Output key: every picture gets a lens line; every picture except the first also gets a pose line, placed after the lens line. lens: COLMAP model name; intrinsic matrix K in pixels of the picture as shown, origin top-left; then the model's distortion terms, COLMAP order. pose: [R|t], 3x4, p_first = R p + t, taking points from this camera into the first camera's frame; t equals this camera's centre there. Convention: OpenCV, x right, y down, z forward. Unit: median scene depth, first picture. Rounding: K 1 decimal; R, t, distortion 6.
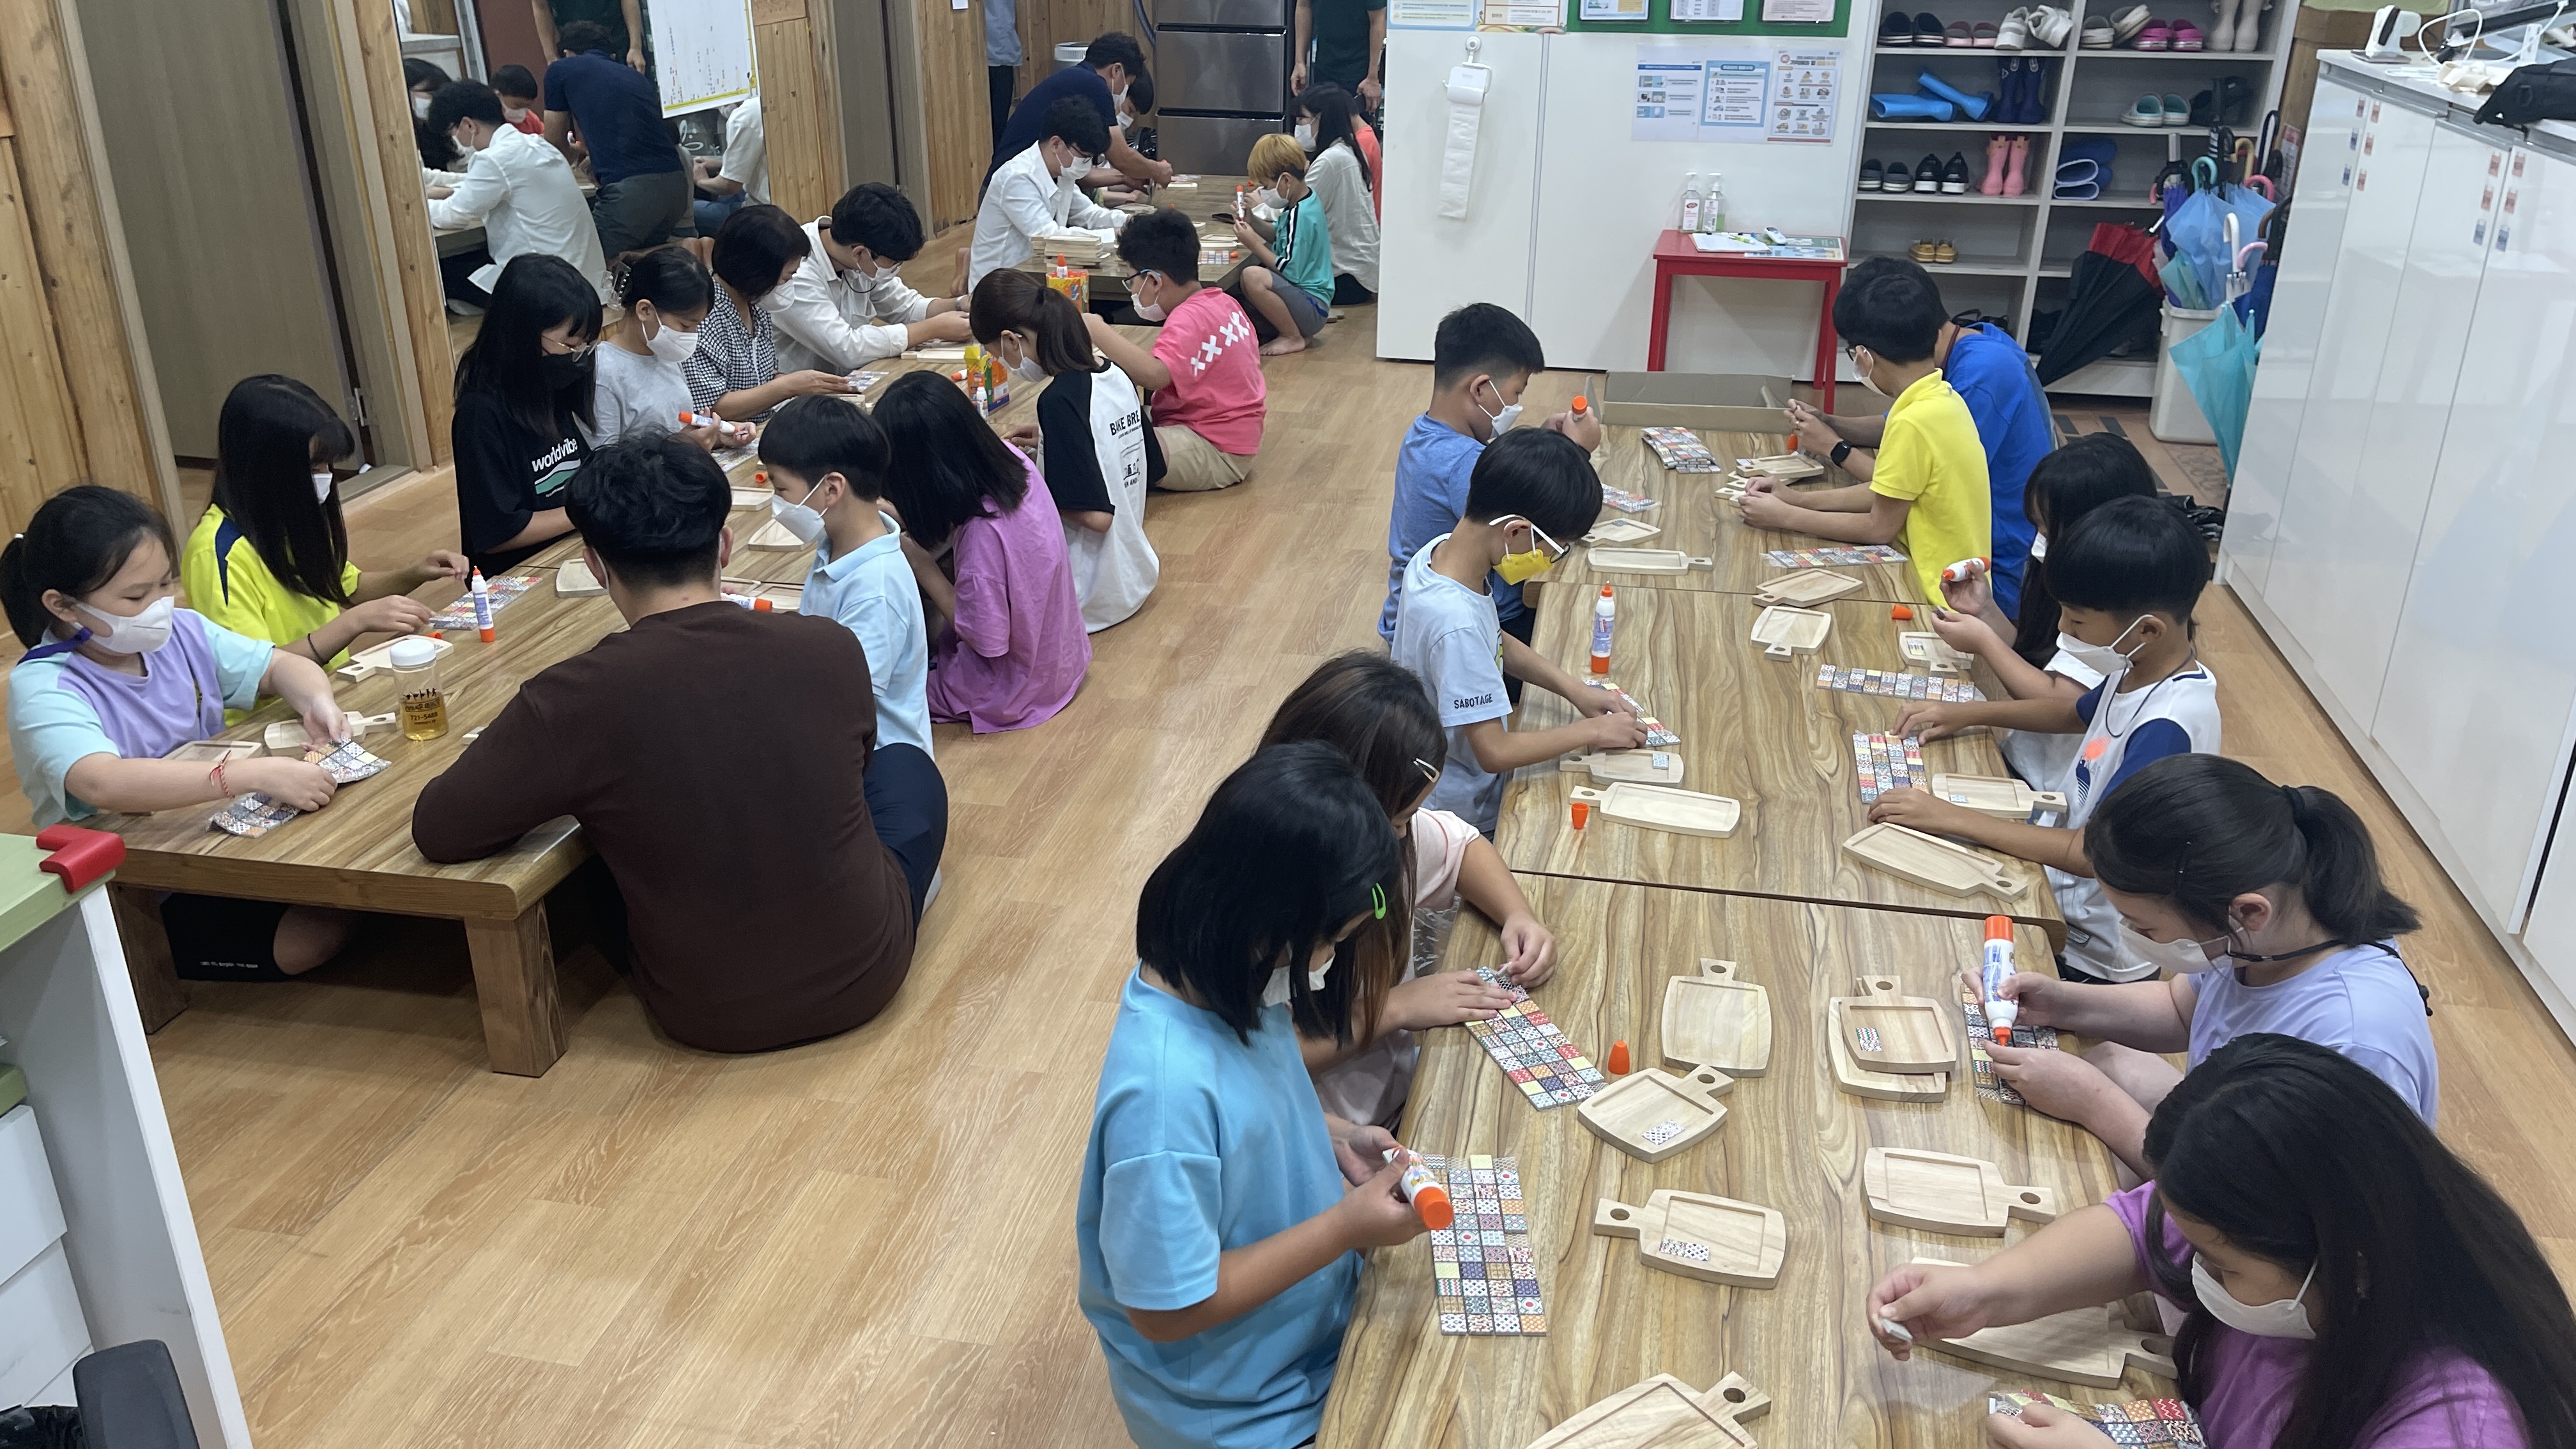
lens RADIAL K [[1970.4, 0, 1288.0], [0, 1970.4, 724.5], [0, 0, 1]] dist [0.037304, -0.082849]
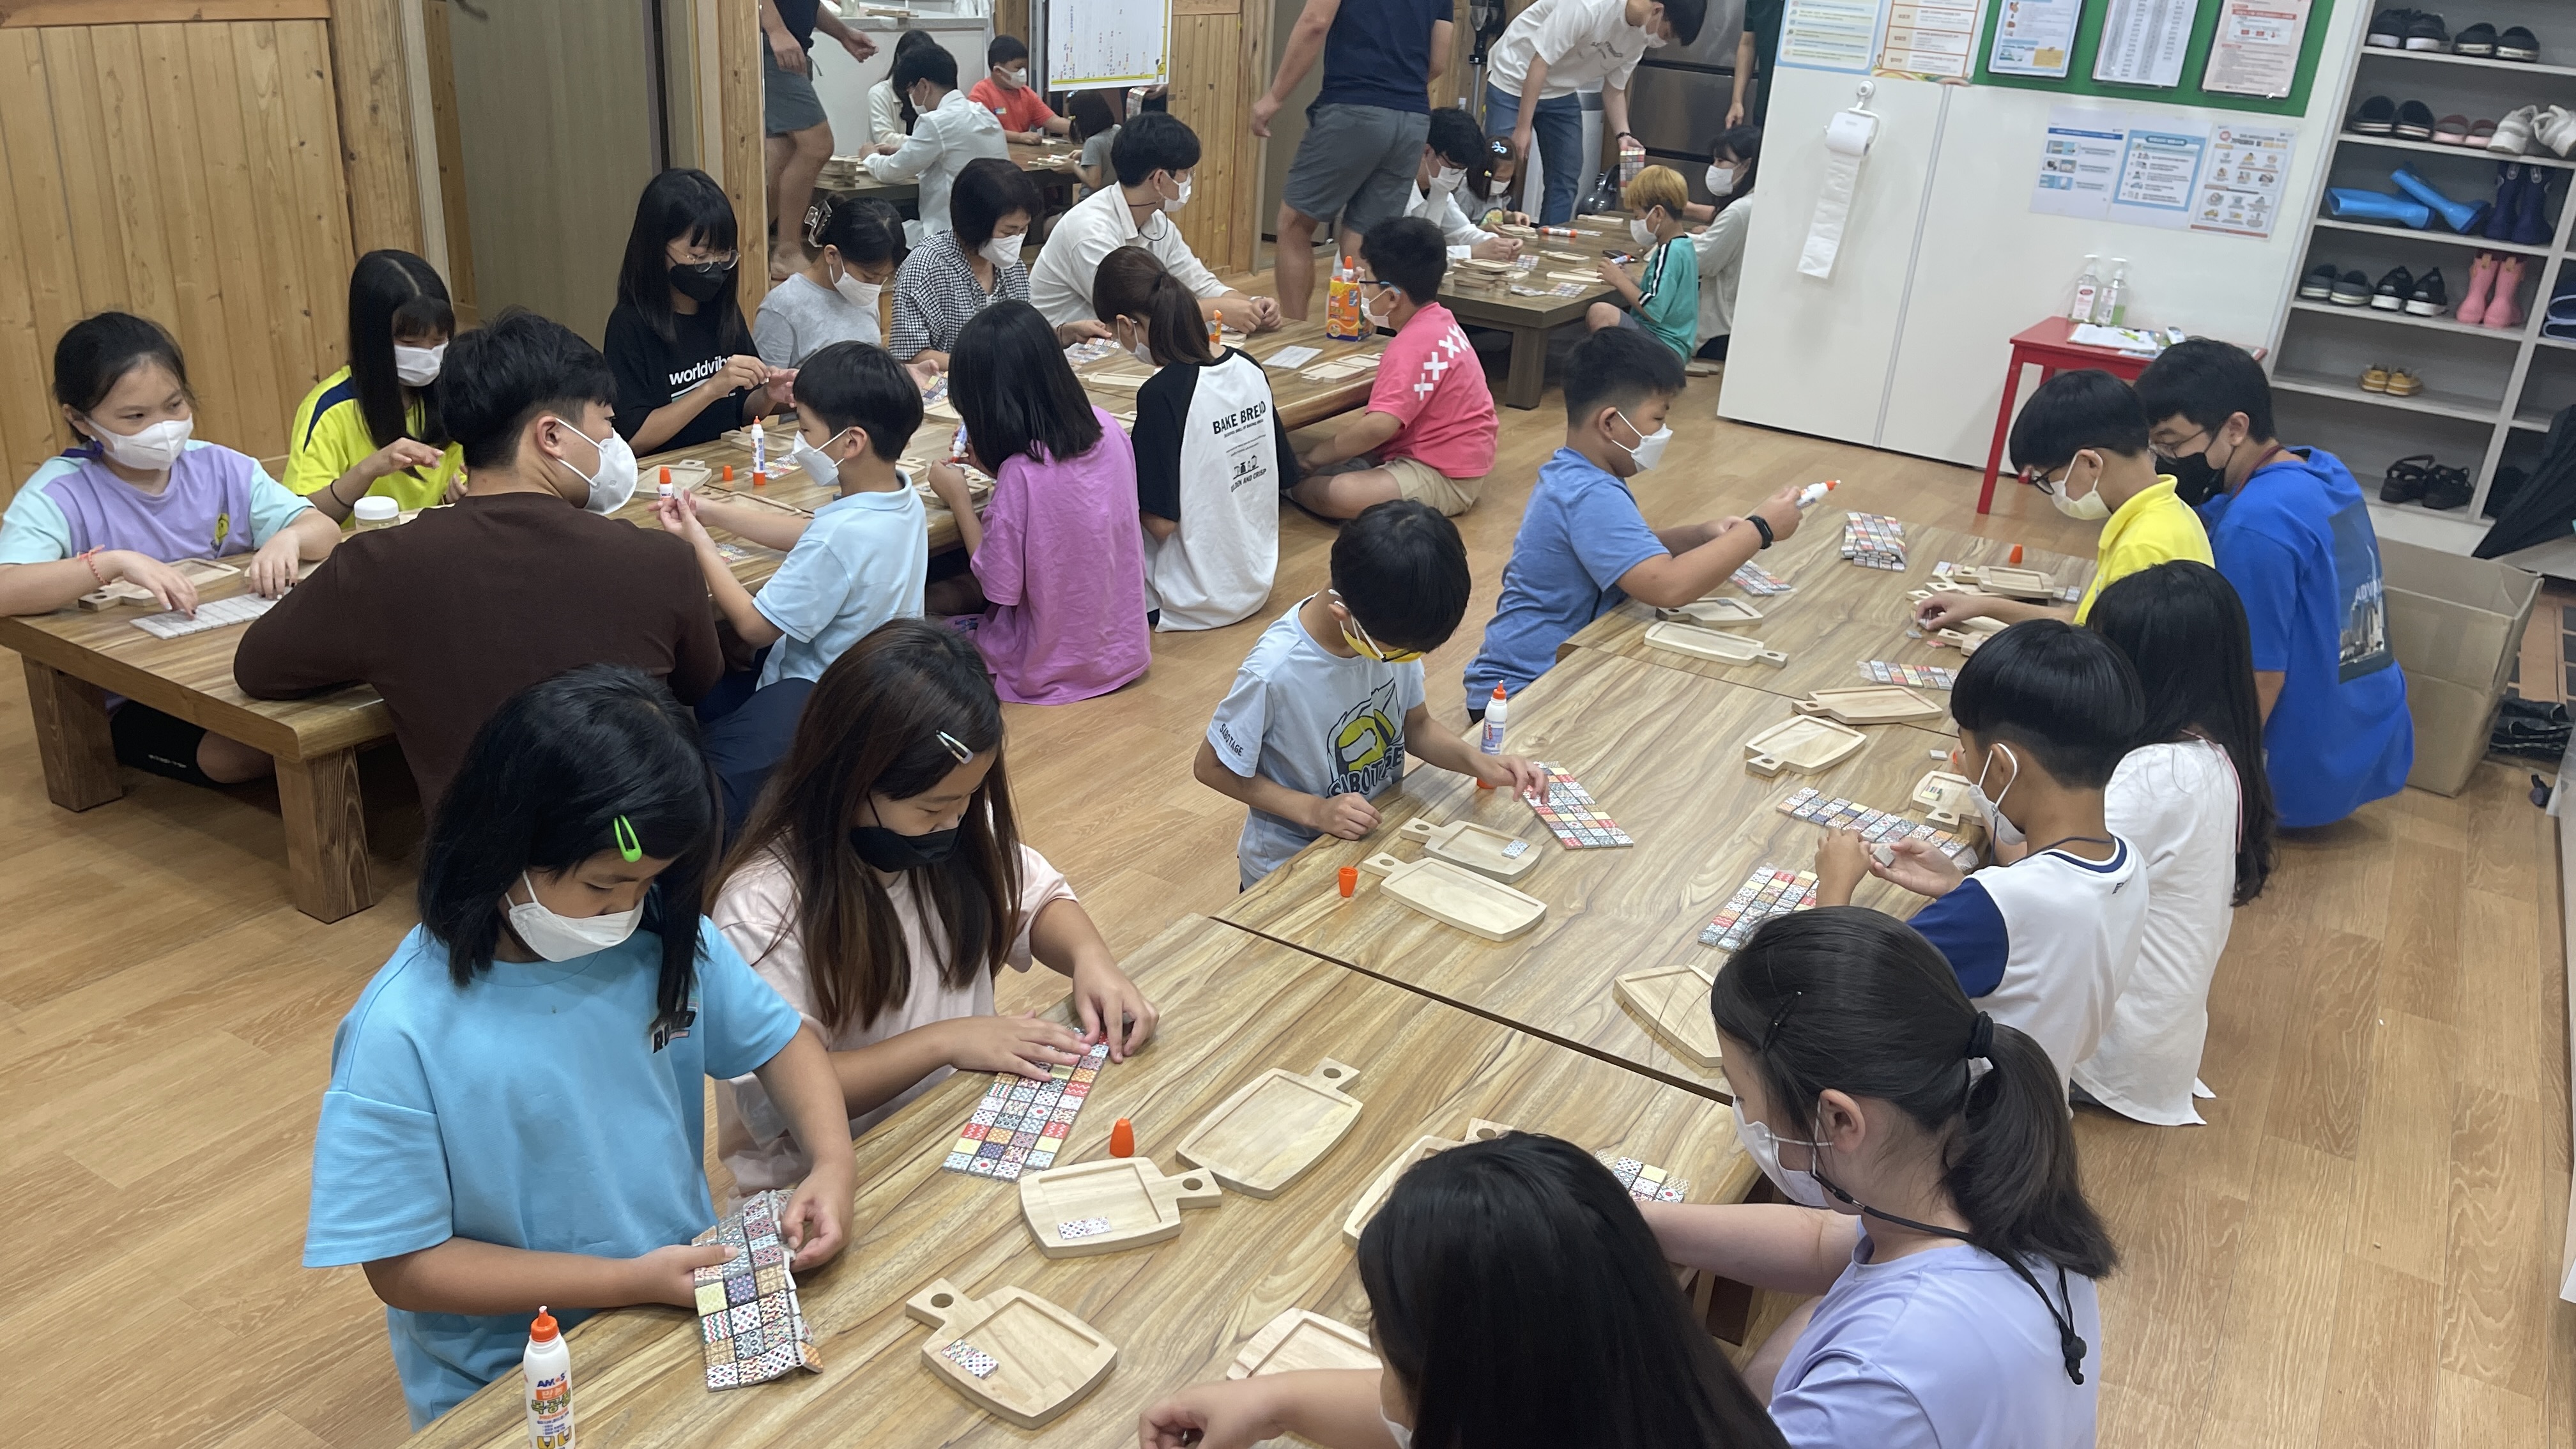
lens RADIAL K [[1944.1, 0, 1277.8], [0, 1944.1, 735.0], [0, 0, 1]] dist [0.095187, -0.152325]
pose [[0.939629, 0.183987, -0.288523, 0.158856], [-0.189009, 0.981918, 0.010609, -0.009765], [0.285258, 0.044565, 0.957414, 0.066264]]
